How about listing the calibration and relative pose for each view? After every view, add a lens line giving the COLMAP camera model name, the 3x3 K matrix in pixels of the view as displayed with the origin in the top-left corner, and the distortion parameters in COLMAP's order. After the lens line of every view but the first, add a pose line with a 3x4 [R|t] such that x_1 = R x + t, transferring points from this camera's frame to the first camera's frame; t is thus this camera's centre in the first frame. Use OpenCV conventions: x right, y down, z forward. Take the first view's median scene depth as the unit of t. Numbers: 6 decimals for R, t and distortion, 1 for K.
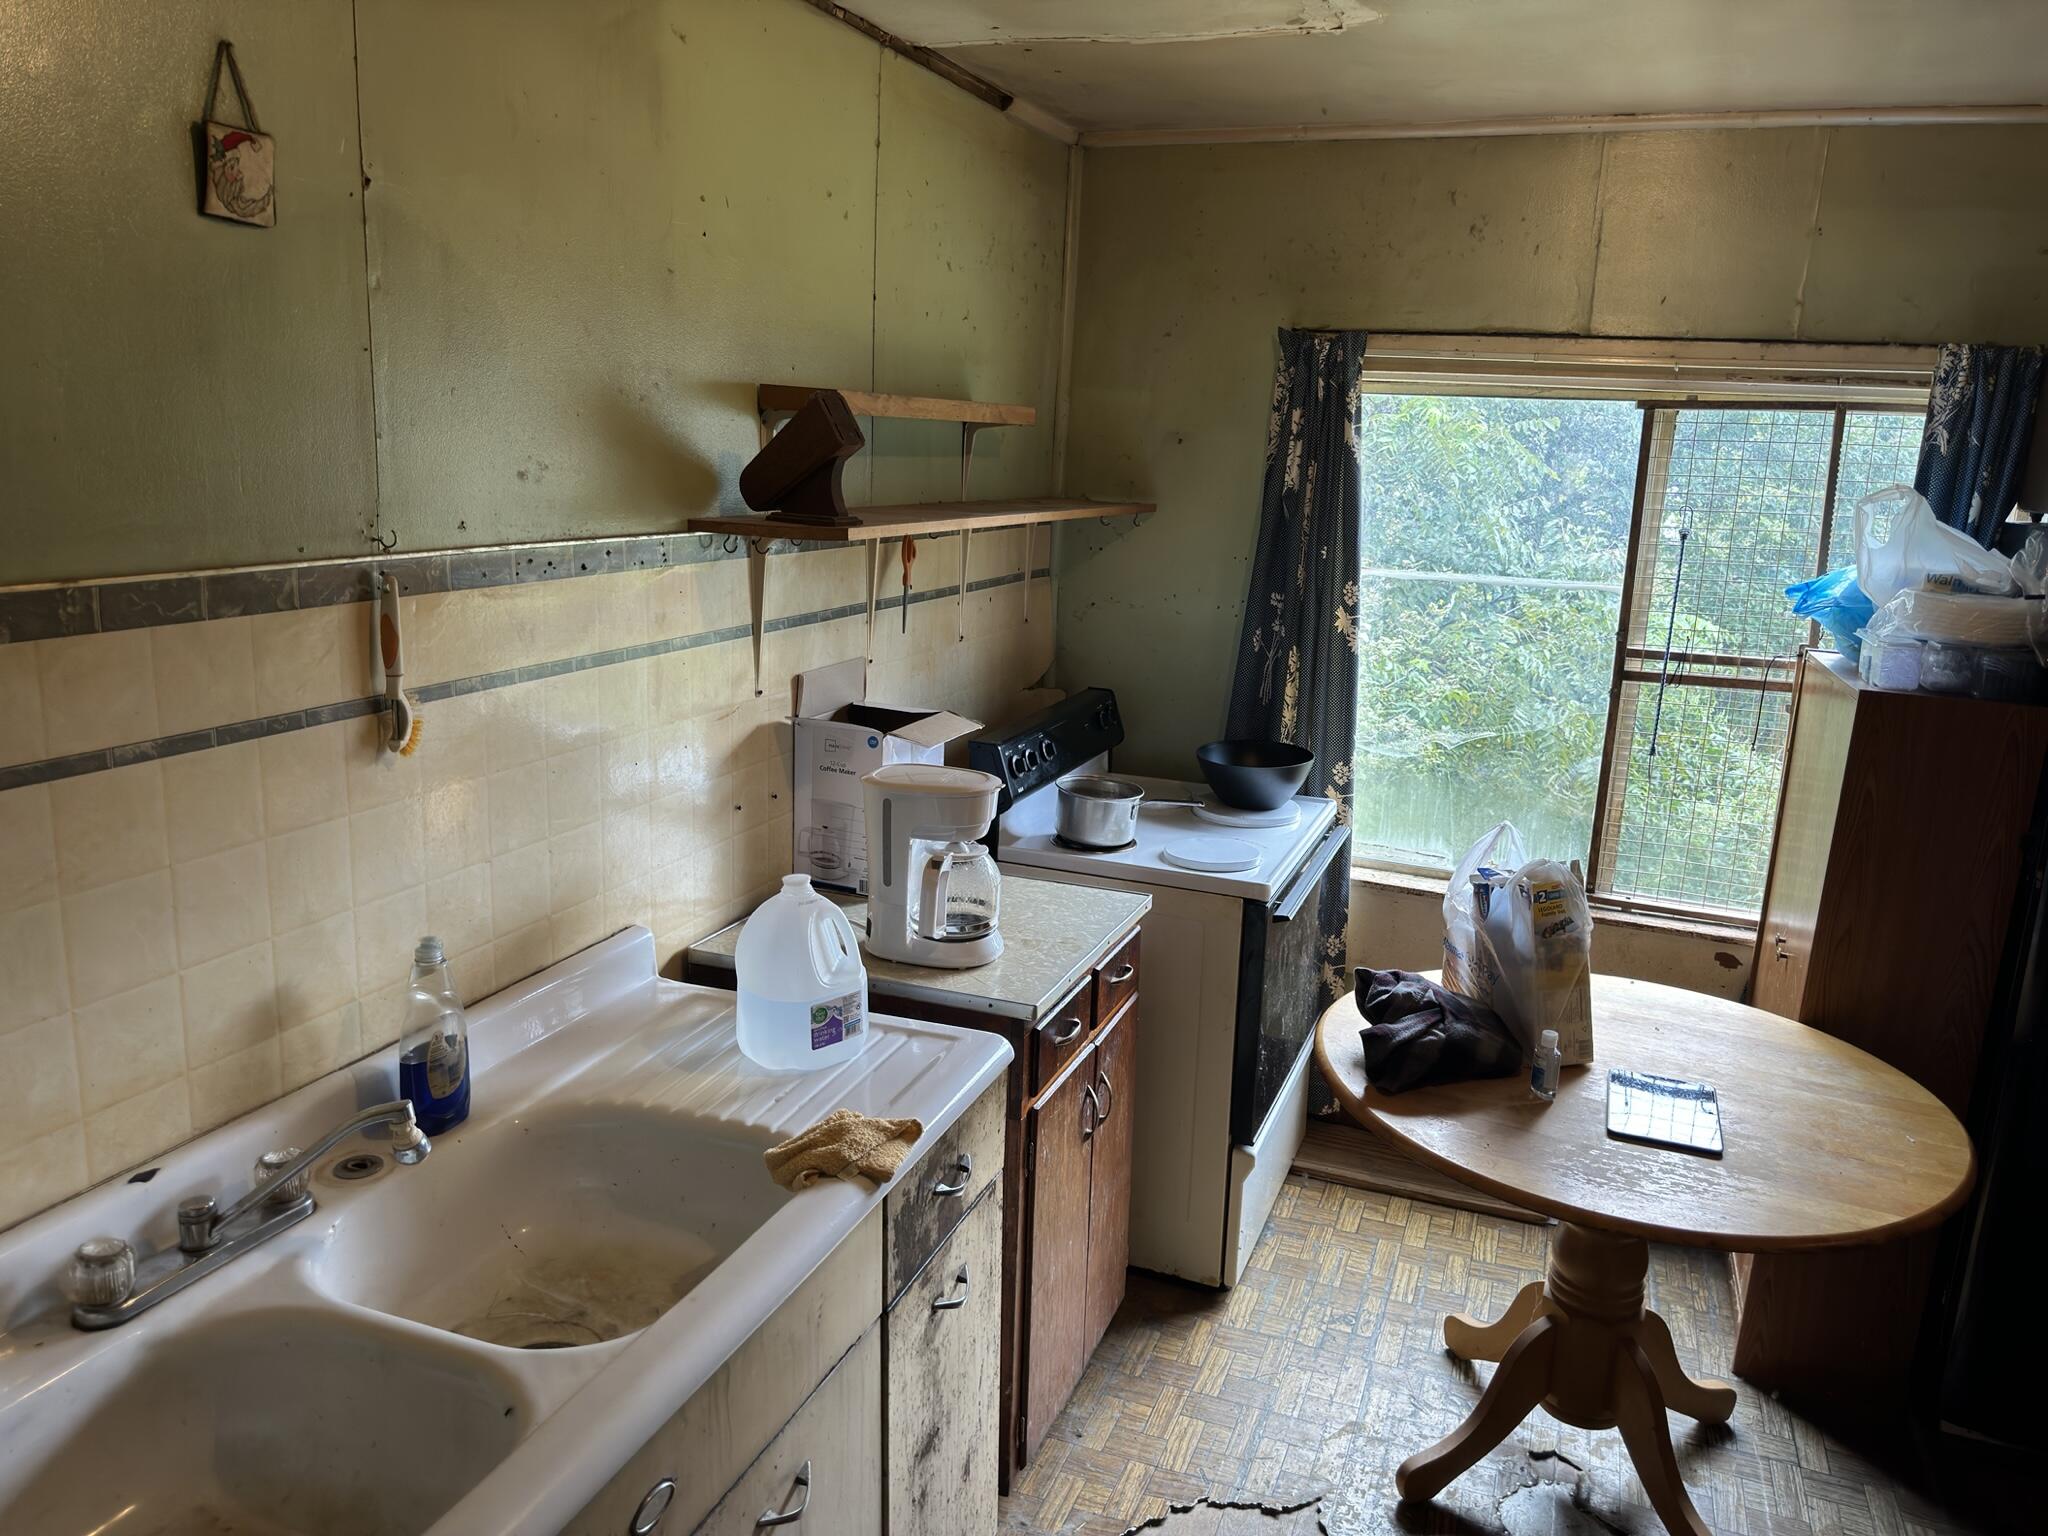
lens RADIAL K [[1449.2, 0, 1028.8], [0, 1449.2, 747.7], [0, 0, 1]] dist [0.088601, -0.144101]
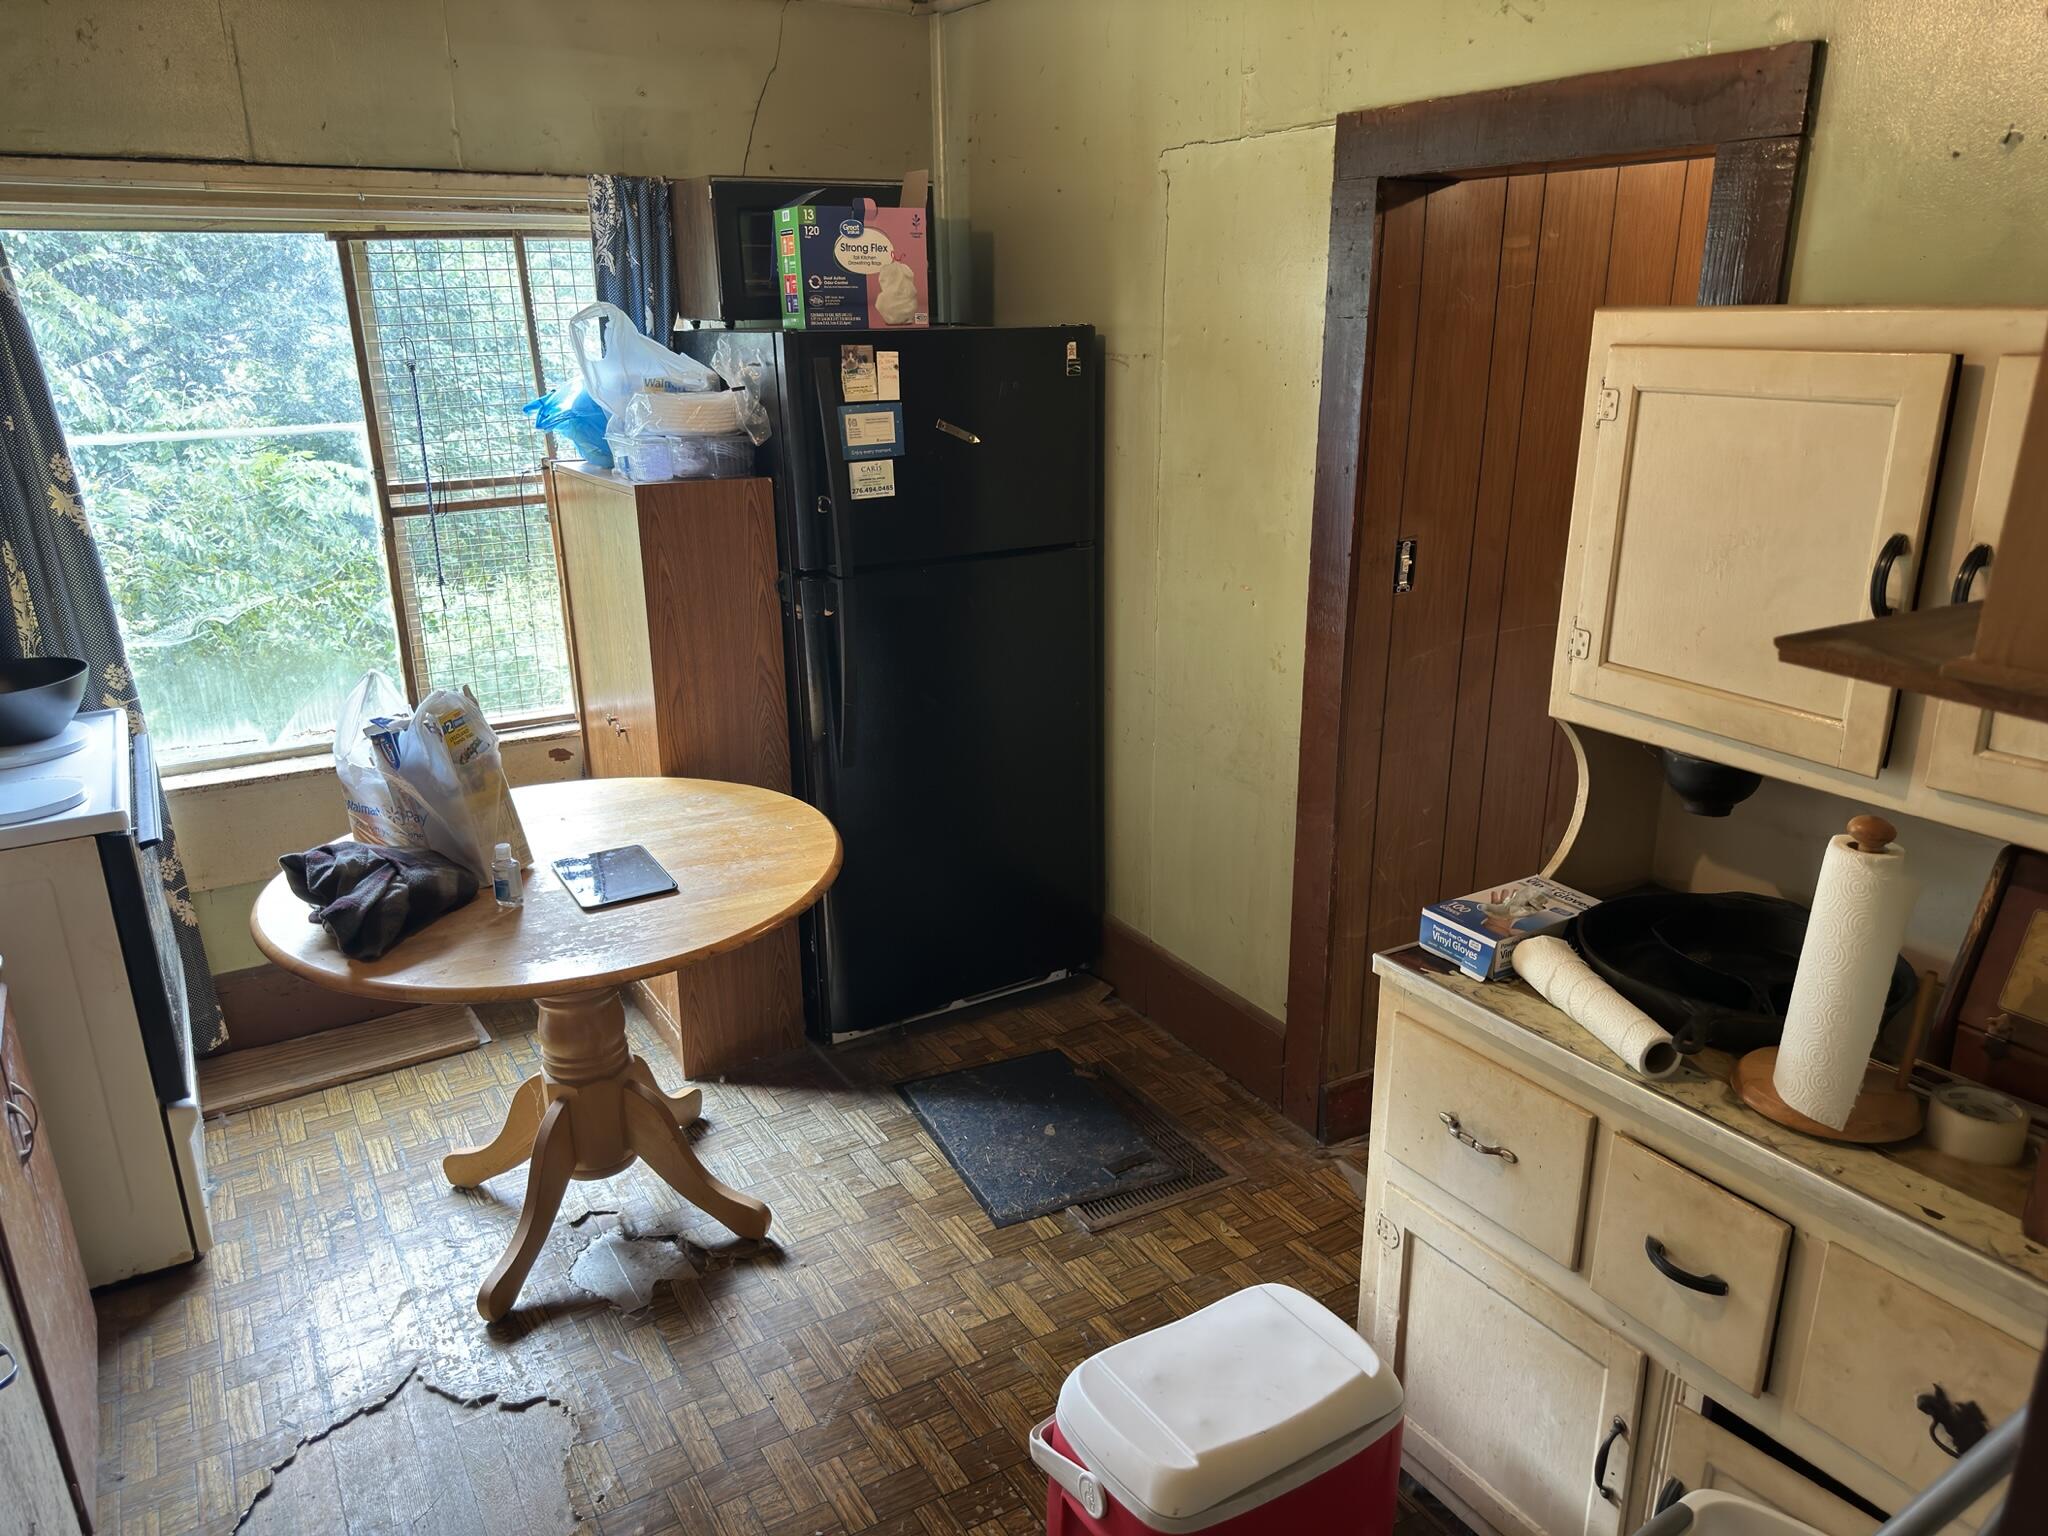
lens RADIAL K [[1464.4, 0, 1059.5], [0, 1464.4, 750.1], [0, 0, 1]] dist [0.027847, -0.039179]
pose [[0.601392, -0.280885, 0.747952, -0.147404], [0.202913, 0.959165, 0.197051, 0.001029], [-0.772758, 0.033264, 0.633829, 0.014516]]
